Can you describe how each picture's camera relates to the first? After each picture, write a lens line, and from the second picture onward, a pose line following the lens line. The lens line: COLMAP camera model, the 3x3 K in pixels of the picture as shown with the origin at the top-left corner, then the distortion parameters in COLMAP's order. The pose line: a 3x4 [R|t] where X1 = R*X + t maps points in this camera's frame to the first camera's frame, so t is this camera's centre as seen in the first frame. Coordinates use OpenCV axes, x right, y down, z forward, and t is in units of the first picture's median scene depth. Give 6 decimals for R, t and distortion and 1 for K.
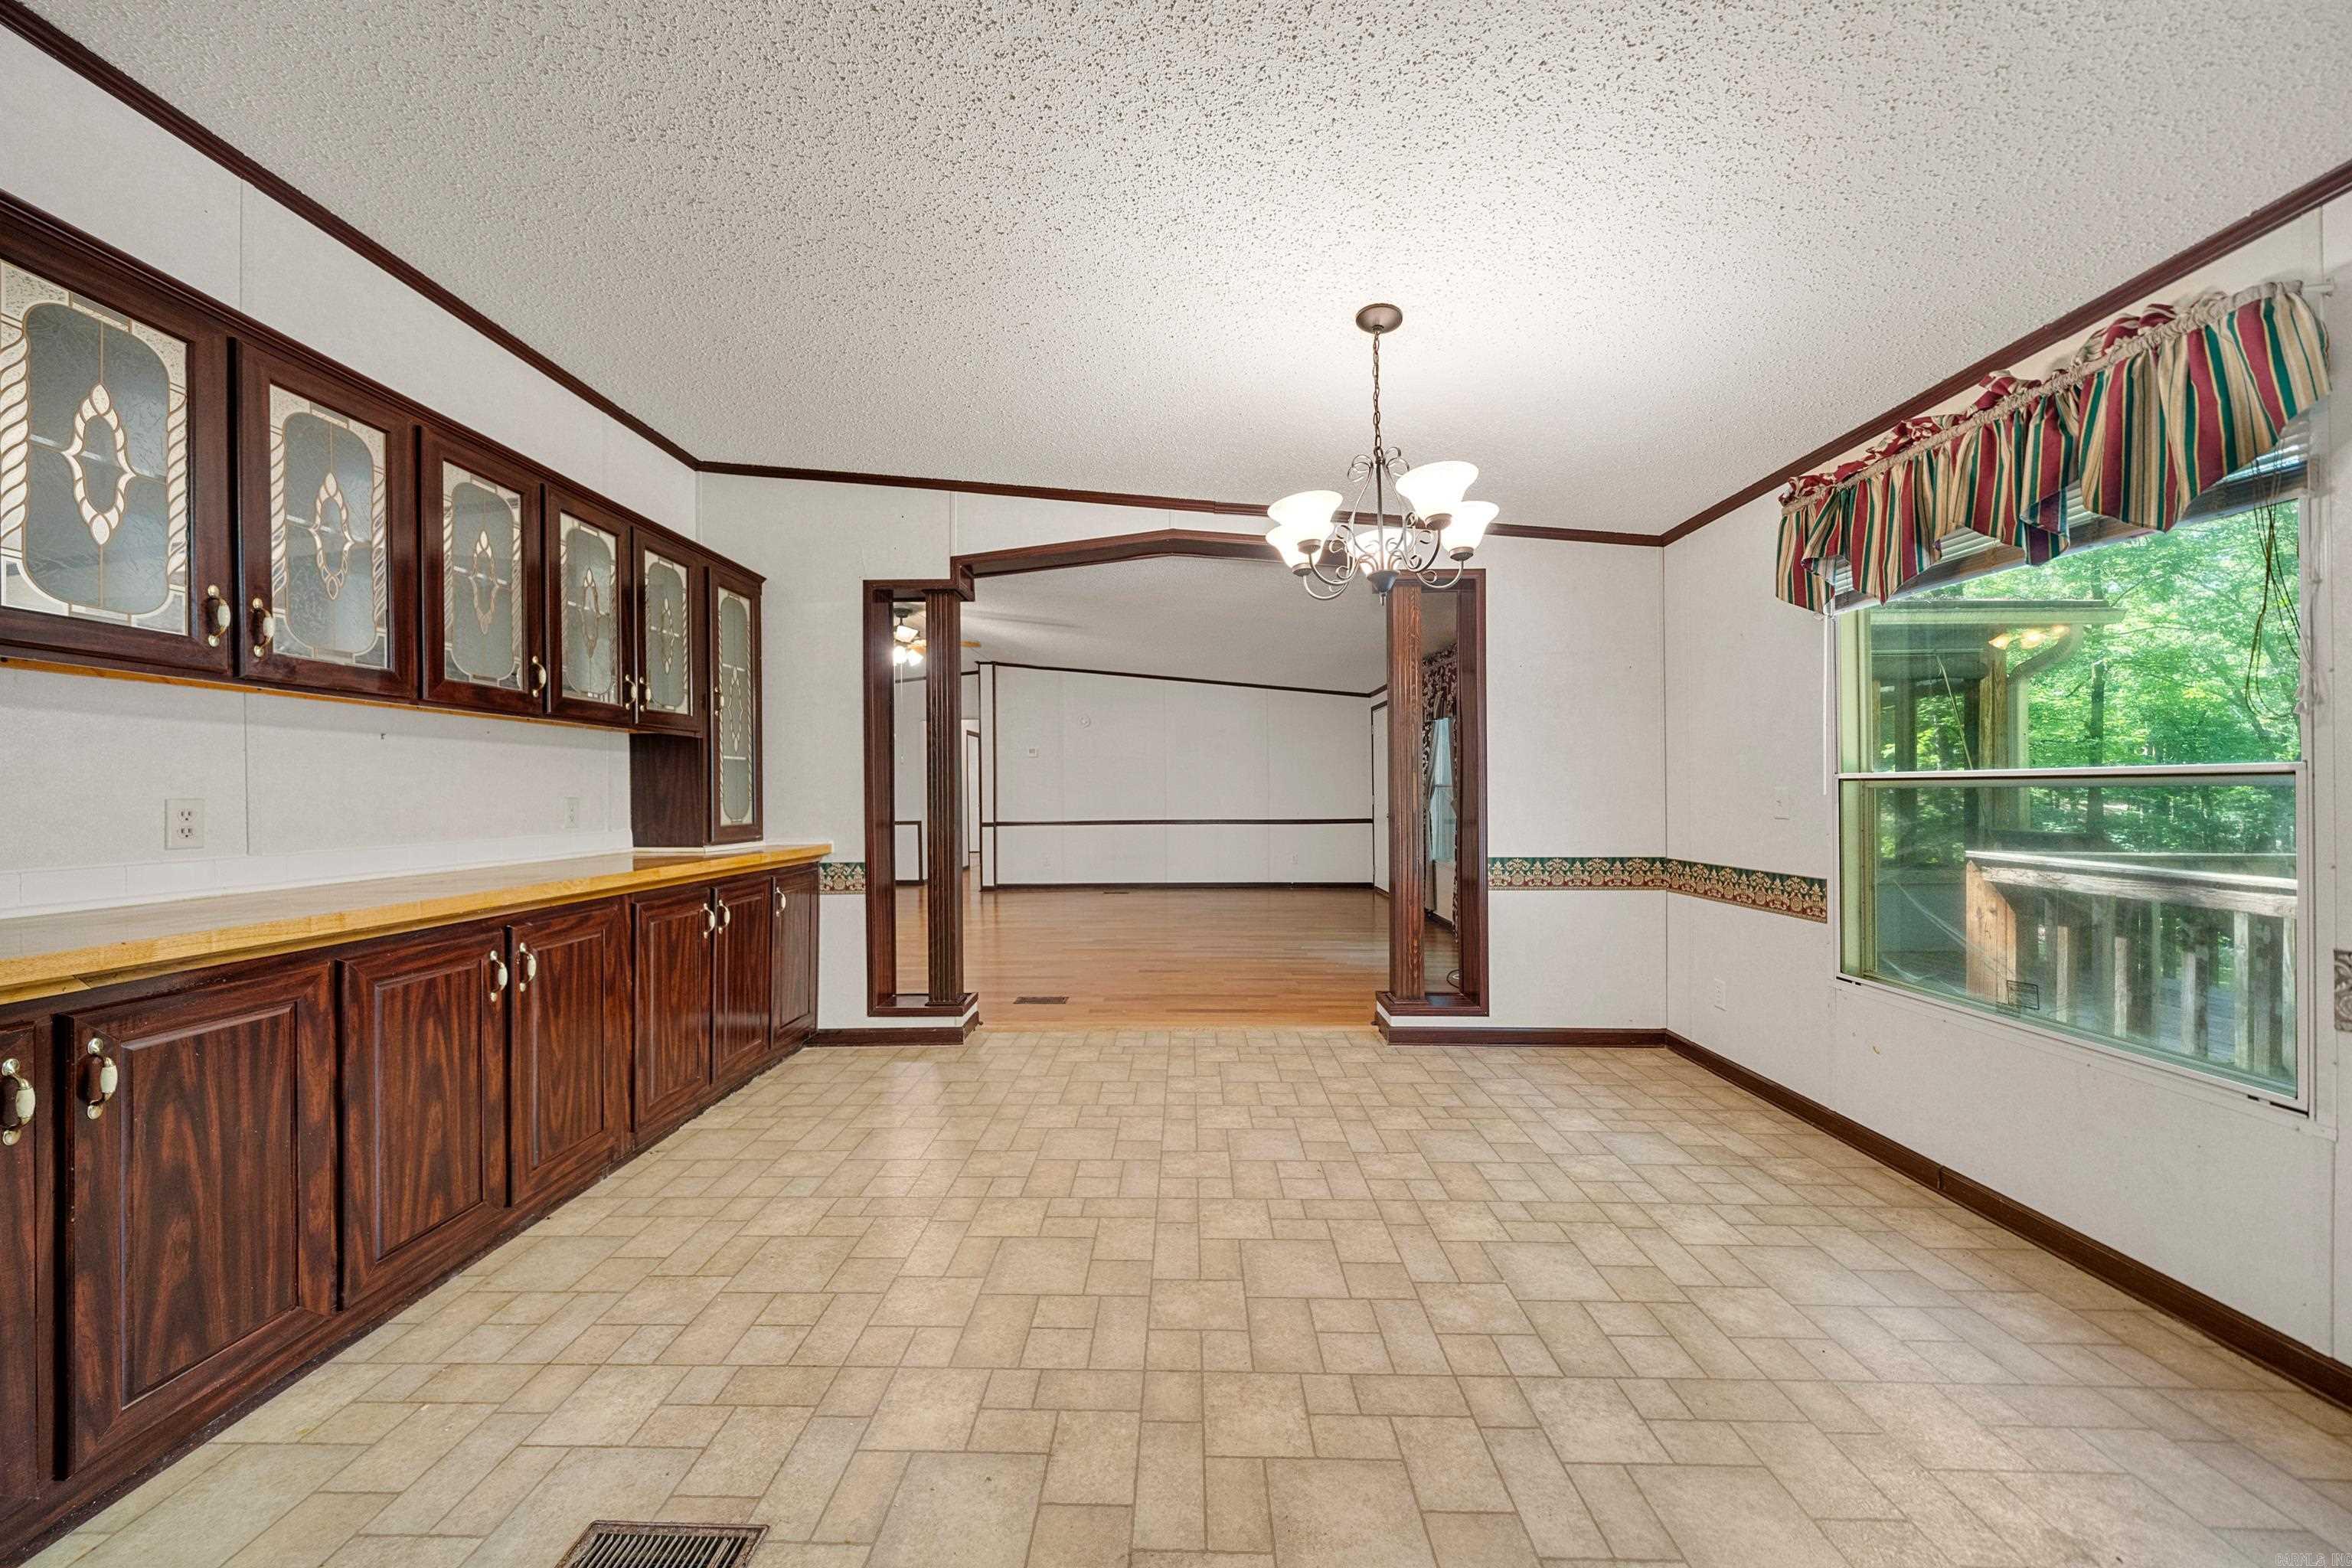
lens RADIAL K [[804.4, 0, 1158.6], [0, 804.4, 796.2], [0, 0, 1]] dist [-0.003478, 0.000011]
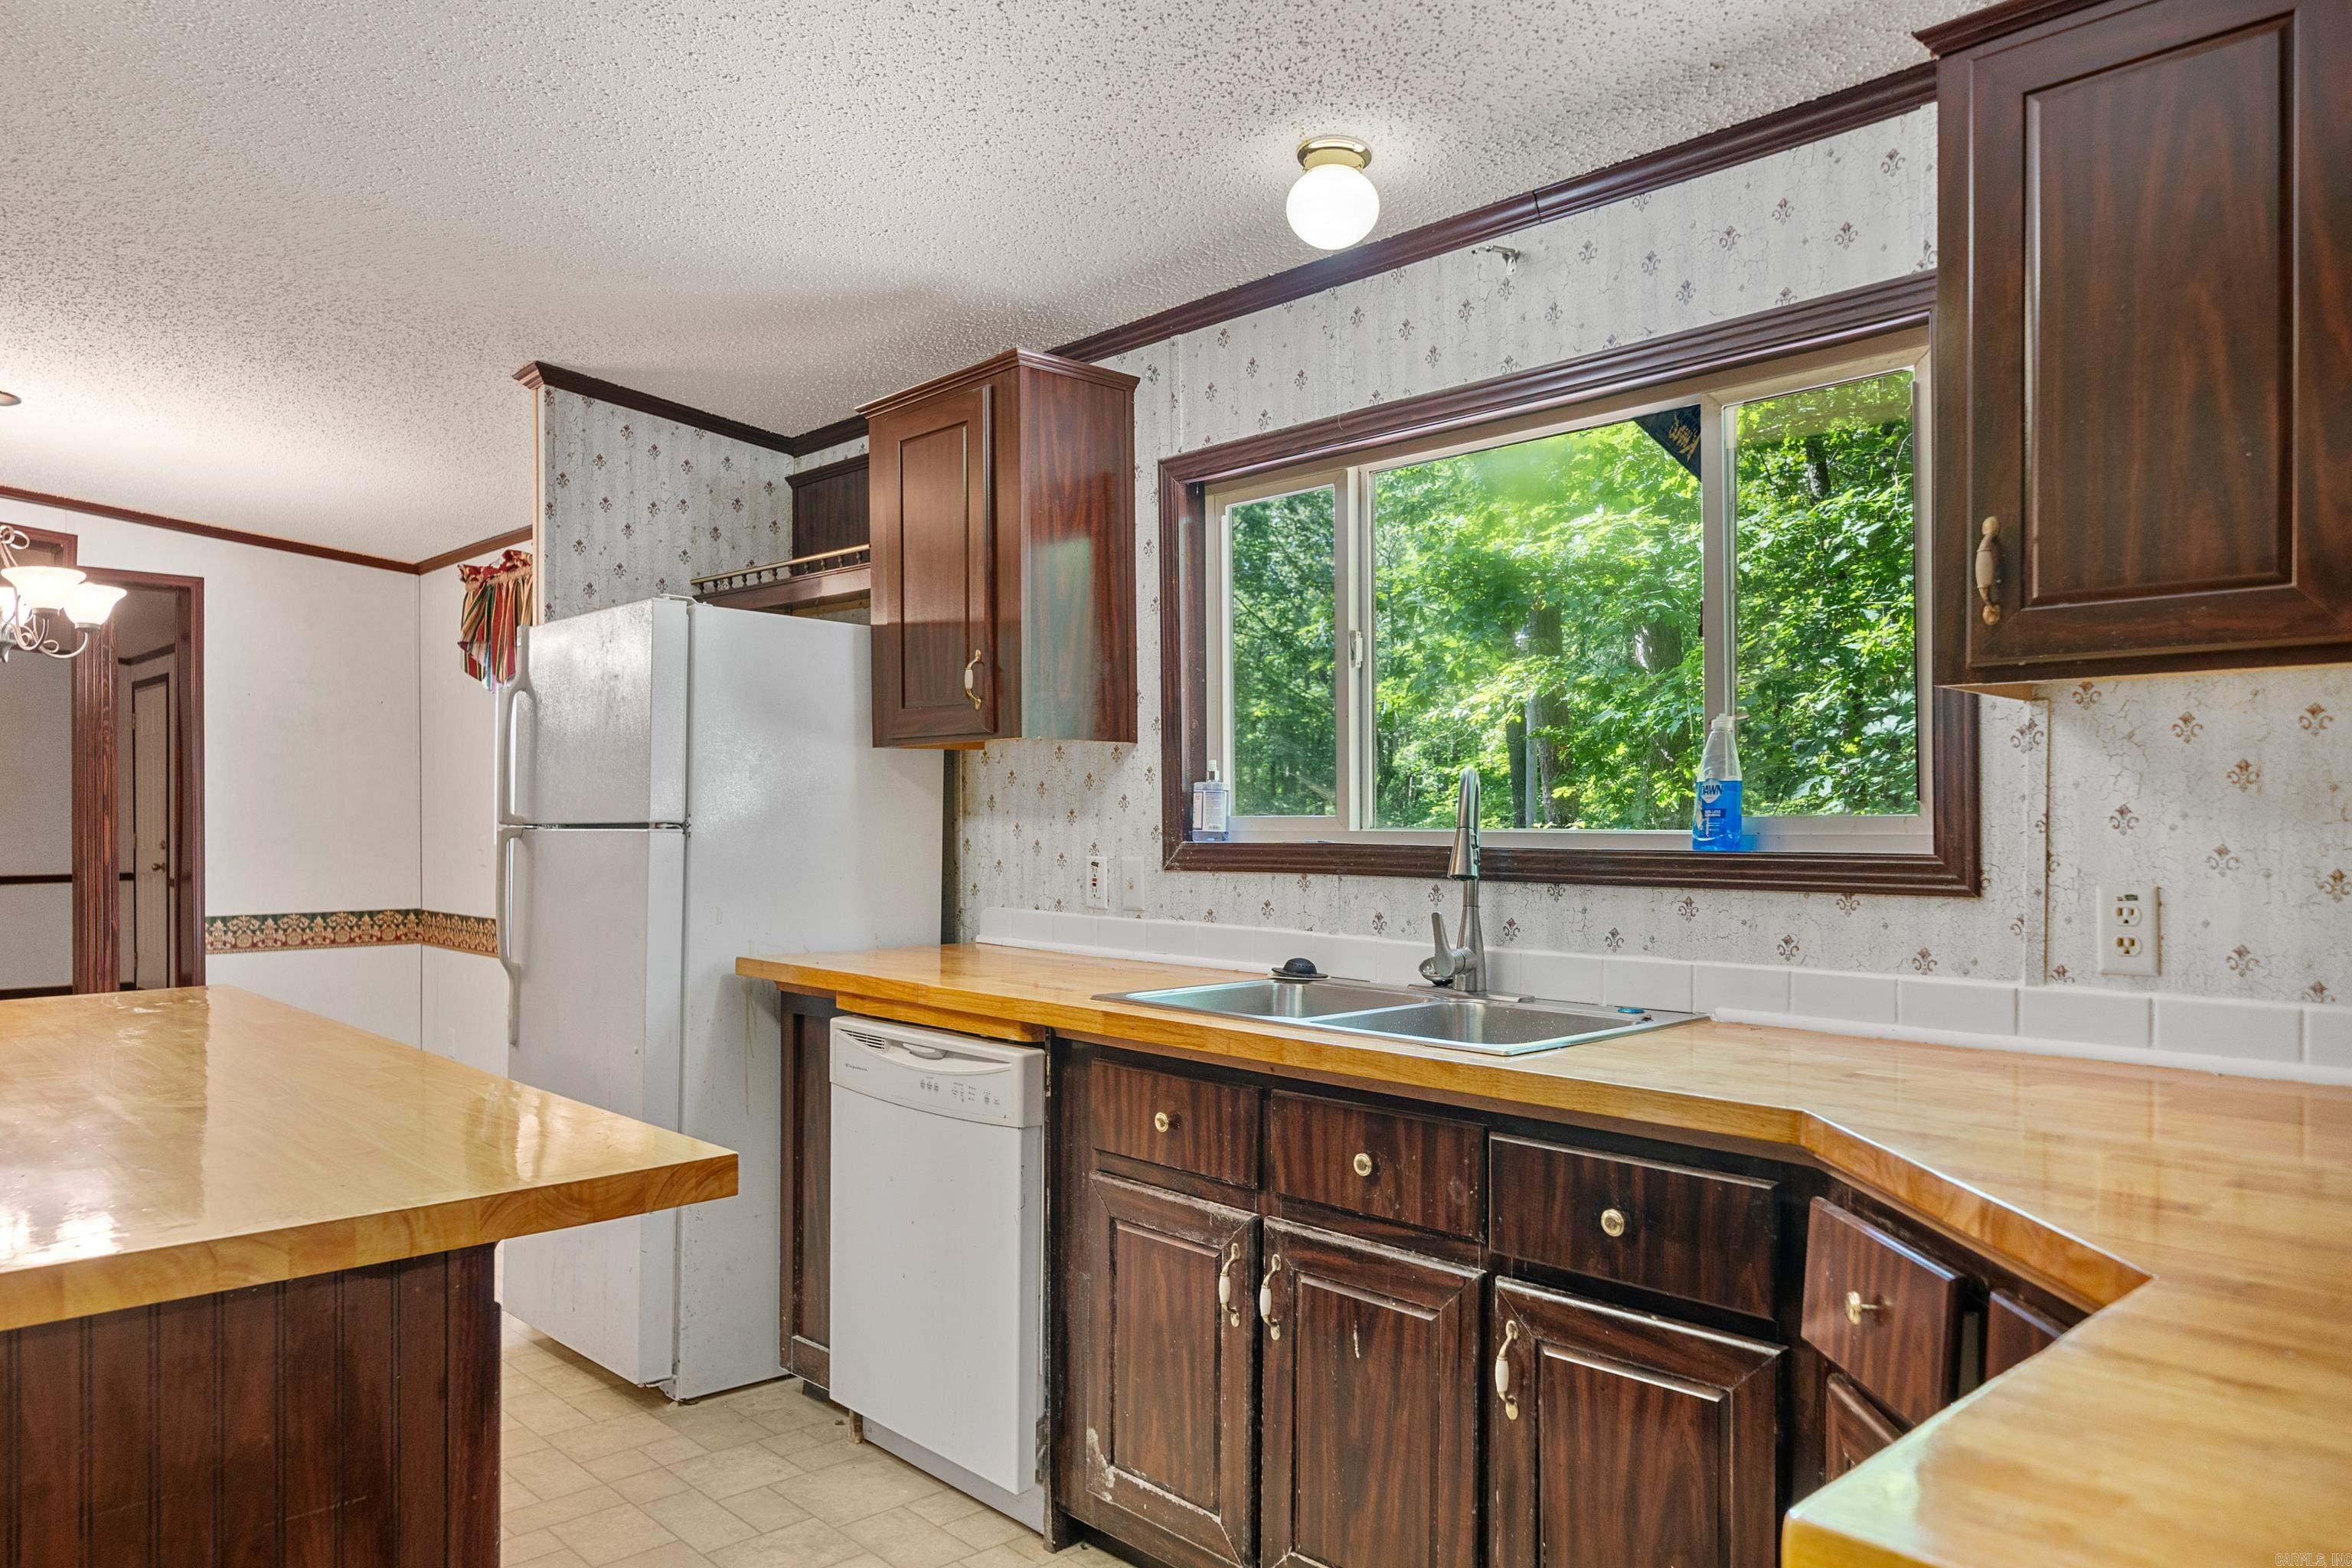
lens RADIAL K [[1581.1, 0, 1158.9], [0, 1581.1, 818.2], [0, 0, 1]] dist [-0.006863, 0.002010]
pose [[0.703234, 0.005289, 0.710939, -0.071532], [-0.001978, 0.999983, -0.005483, -0.021506], [-0.710956, 0.002449, 0.703233, -0.924300]]
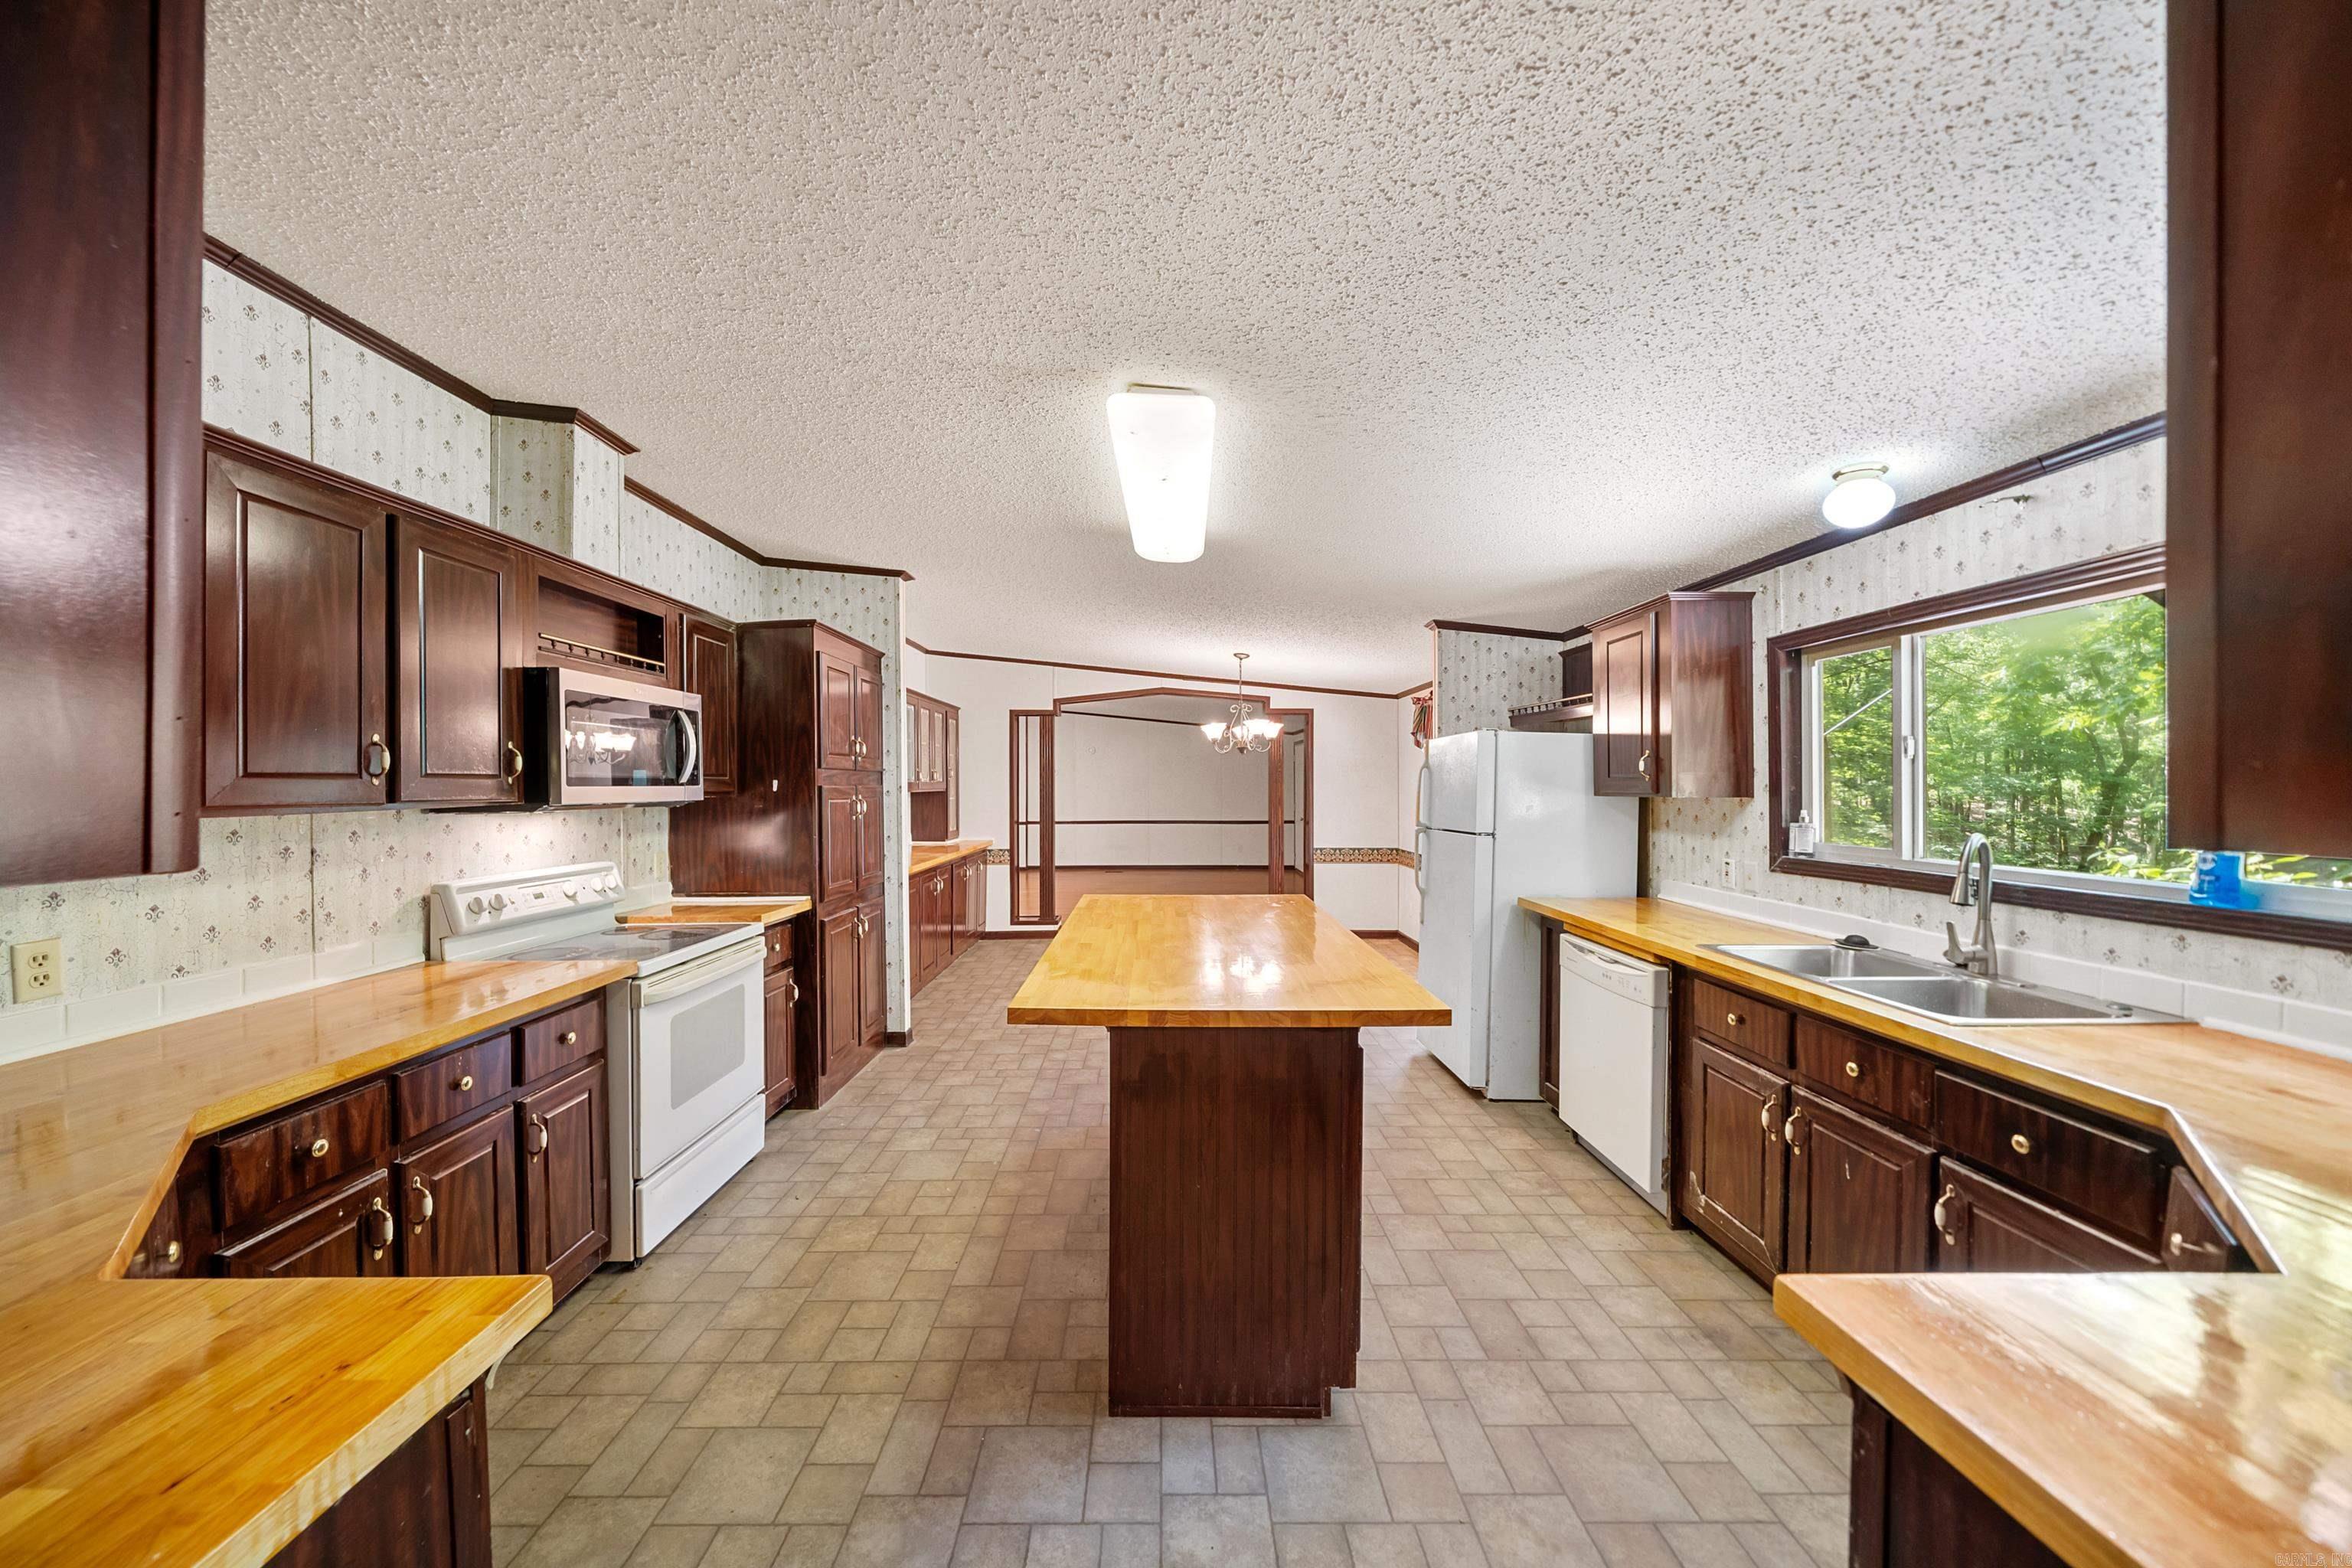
lens RADIAL K [[804.4, 0, 1158.8], [0, 804.4, 786.6], [0, 0, 1]] dist [-0.003478, 0.000011]
pose [[0.999243, 0.005332, 0.038547, -0.071528], [-0.005394, 0.999984, 0.001515, -0.083062], [-0.038538, -0.001722, 0.999256, -1.080191]]
